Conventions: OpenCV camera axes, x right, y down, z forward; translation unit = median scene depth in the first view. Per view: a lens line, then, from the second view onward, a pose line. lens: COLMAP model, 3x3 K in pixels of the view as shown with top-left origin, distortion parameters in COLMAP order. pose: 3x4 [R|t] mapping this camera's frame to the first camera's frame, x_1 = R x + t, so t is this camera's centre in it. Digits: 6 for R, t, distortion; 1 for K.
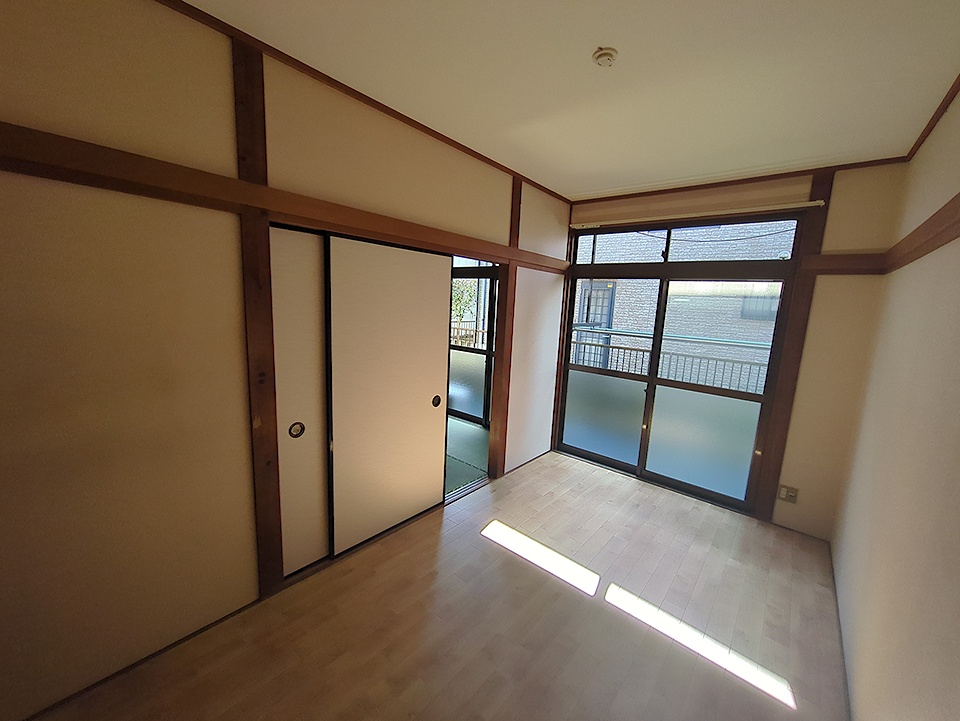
lens RADIAL K [[378.8, 0, 484.7], [0, 378.8, 359.2], [0, 0, 1]] dist [-0.000145, 0.000211]
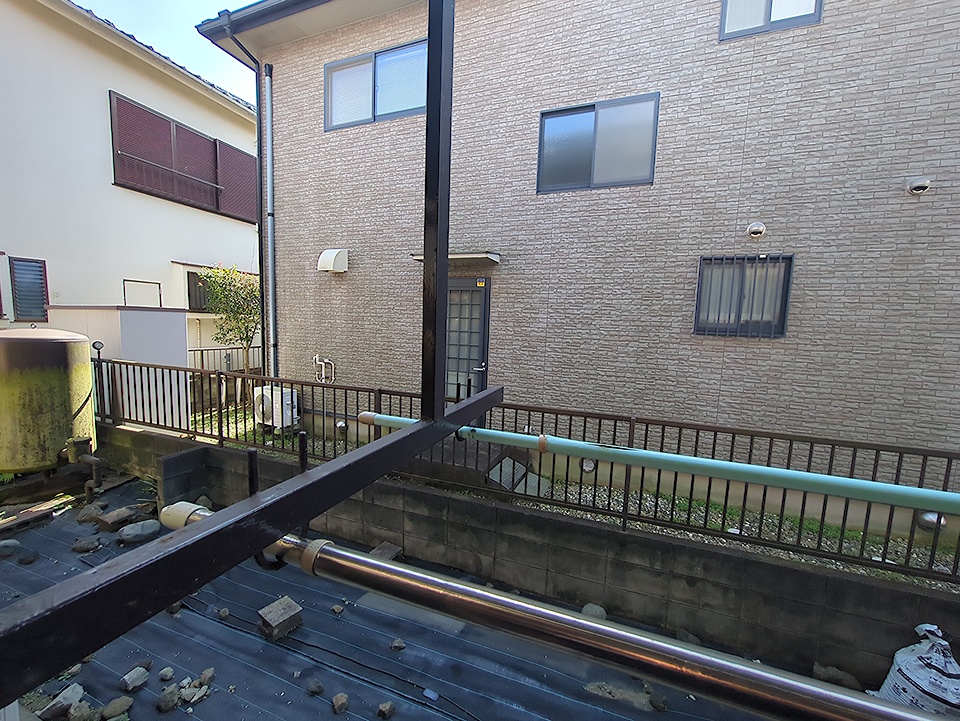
lens RADIAL K [[373.4, 0, 481.3], [0, 373.4, 361.5], [0, 0, 1]] dist [-0.002362, 0.000741]
pose [[0.936944, -0.056209, 0.344929, 0.122277], [0.066671, 0.997603, -0.018533, -0.061477], [-0.343061, 0.040362, 0.938446, 0.454432]]
